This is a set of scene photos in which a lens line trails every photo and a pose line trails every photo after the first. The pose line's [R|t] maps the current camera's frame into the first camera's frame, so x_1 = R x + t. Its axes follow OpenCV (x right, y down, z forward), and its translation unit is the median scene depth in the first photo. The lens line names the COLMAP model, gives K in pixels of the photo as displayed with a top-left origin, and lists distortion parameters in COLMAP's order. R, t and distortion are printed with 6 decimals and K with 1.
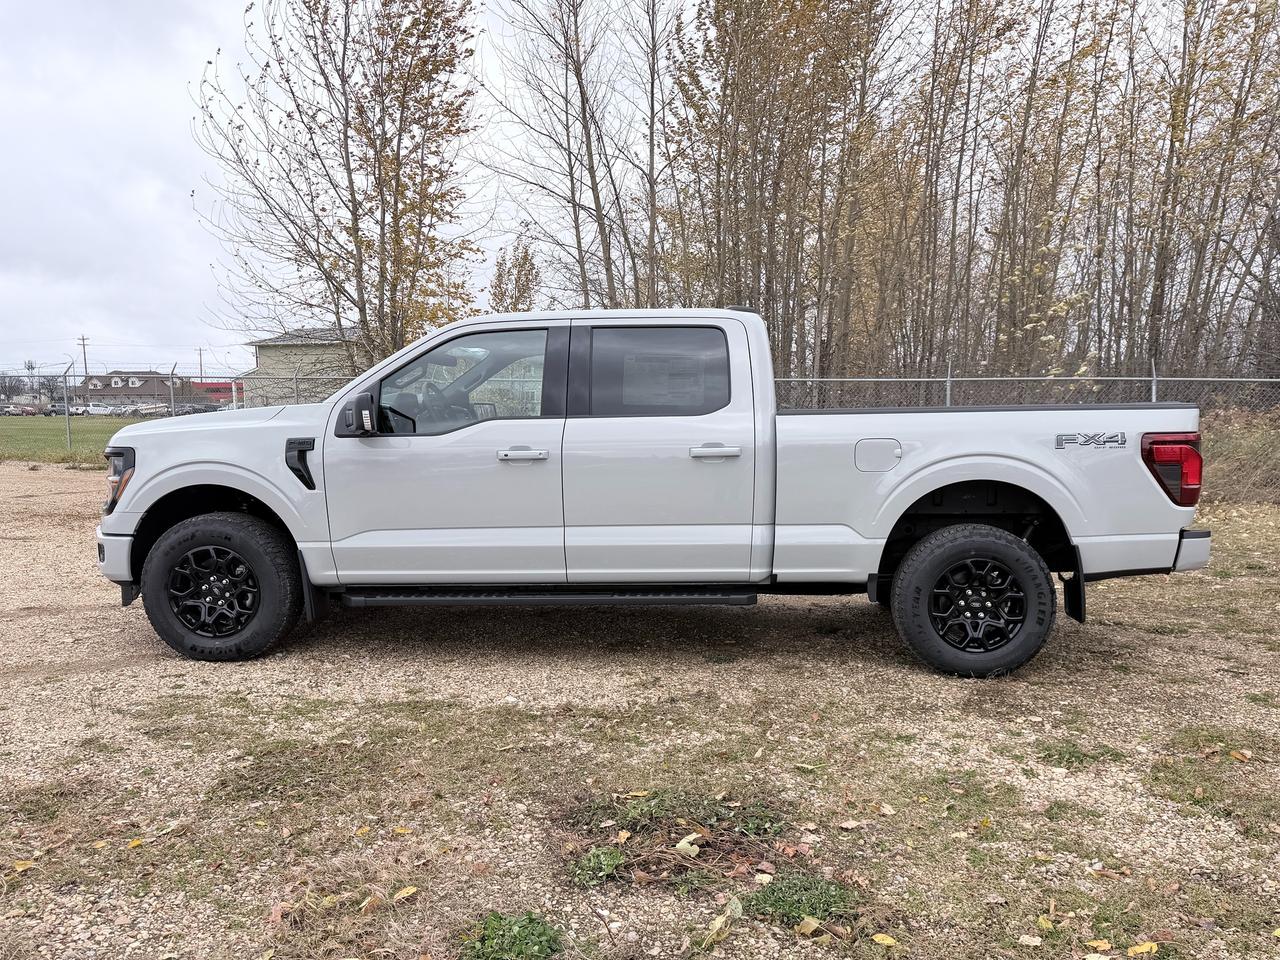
lens RADIAL K [[892.1, 0, 640.0], [0, 892.1, 480.0], [0, 0, 1]] dist [0.002445, 0.002196]
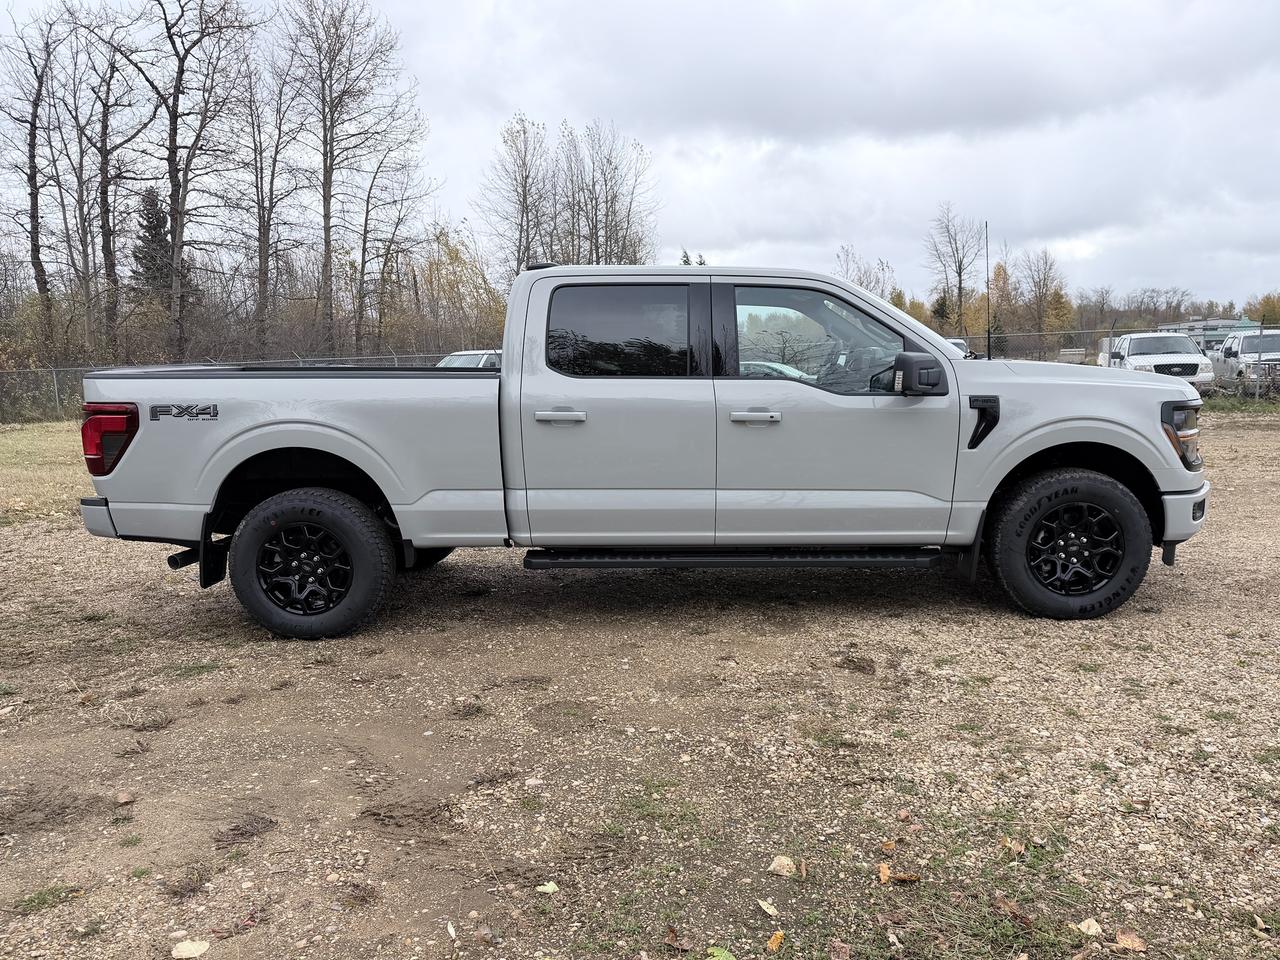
lens RADIAL K [[892.1, 0, 640.0], [0, 892.1, 480.0], [0, 0, 1]] dist [0.002445, 0.002196]
pose [[0.970561, -0.010803, 0.240612, -0.405403], [0.001411, 0.999231, 0.039175, 0.002736], [-0.240850, -0.037683, 0.969831, 0.050367]]
